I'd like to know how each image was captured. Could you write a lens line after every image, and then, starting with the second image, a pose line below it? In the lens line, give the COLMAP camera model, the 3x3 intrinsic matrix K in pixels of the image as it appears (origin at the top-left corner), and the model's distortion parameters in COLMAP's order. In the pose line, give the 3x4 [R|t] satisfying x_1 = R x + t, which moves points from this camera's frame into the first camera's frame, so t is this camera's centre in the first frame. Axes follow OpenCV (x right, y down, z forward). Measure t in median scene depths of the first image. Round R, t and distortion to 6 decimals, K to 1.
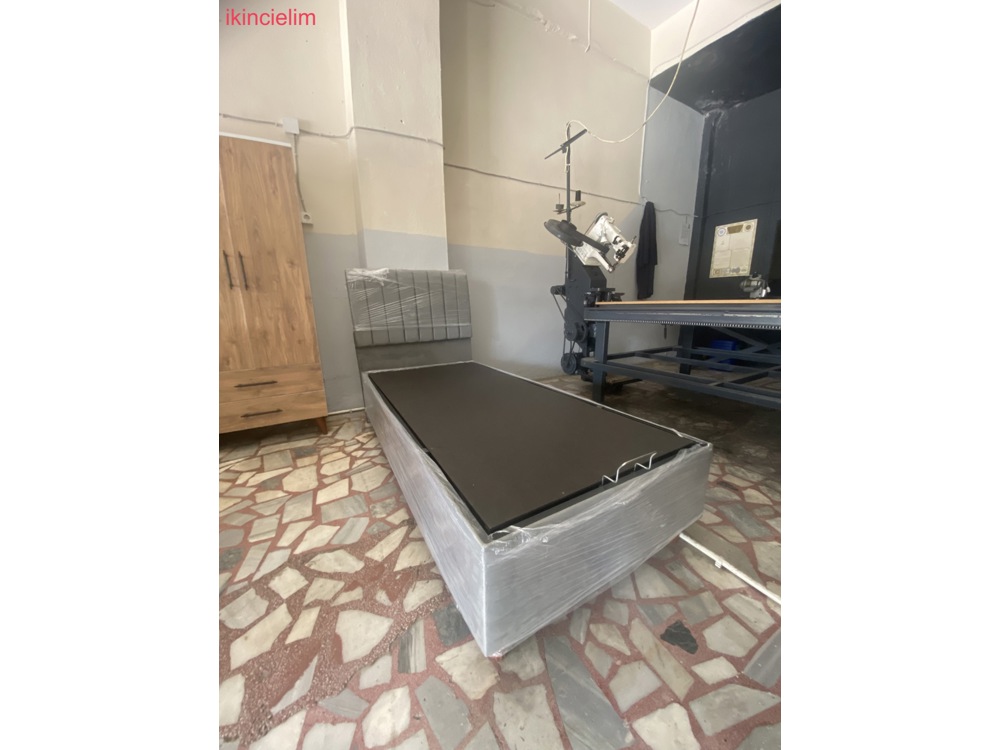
lens RADIAL K [[306.8, 0, 500.1], [0, 306.8, 371.5], [0, 0, 1]] dist [-0.009411, -0.002633]
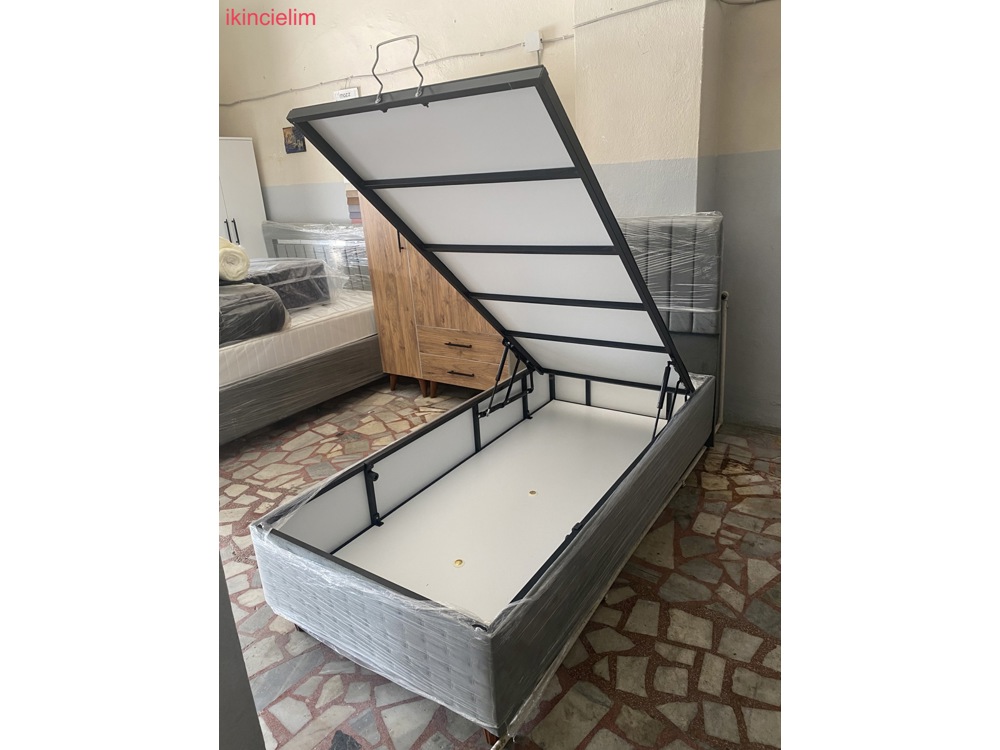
lens RADIAL K [[573.7, 0, 503.2], [0, 573.7, 369.9], [0, 0, 1]] dist [0.021709, -0.012263]
pose [[0.435682, 0.268116, -0.859241, 0.965487], [-0.144137, 0.963068, 0.227429, -0.350021], [0.888485, 0.024761, 0.458237, 0.277114]]
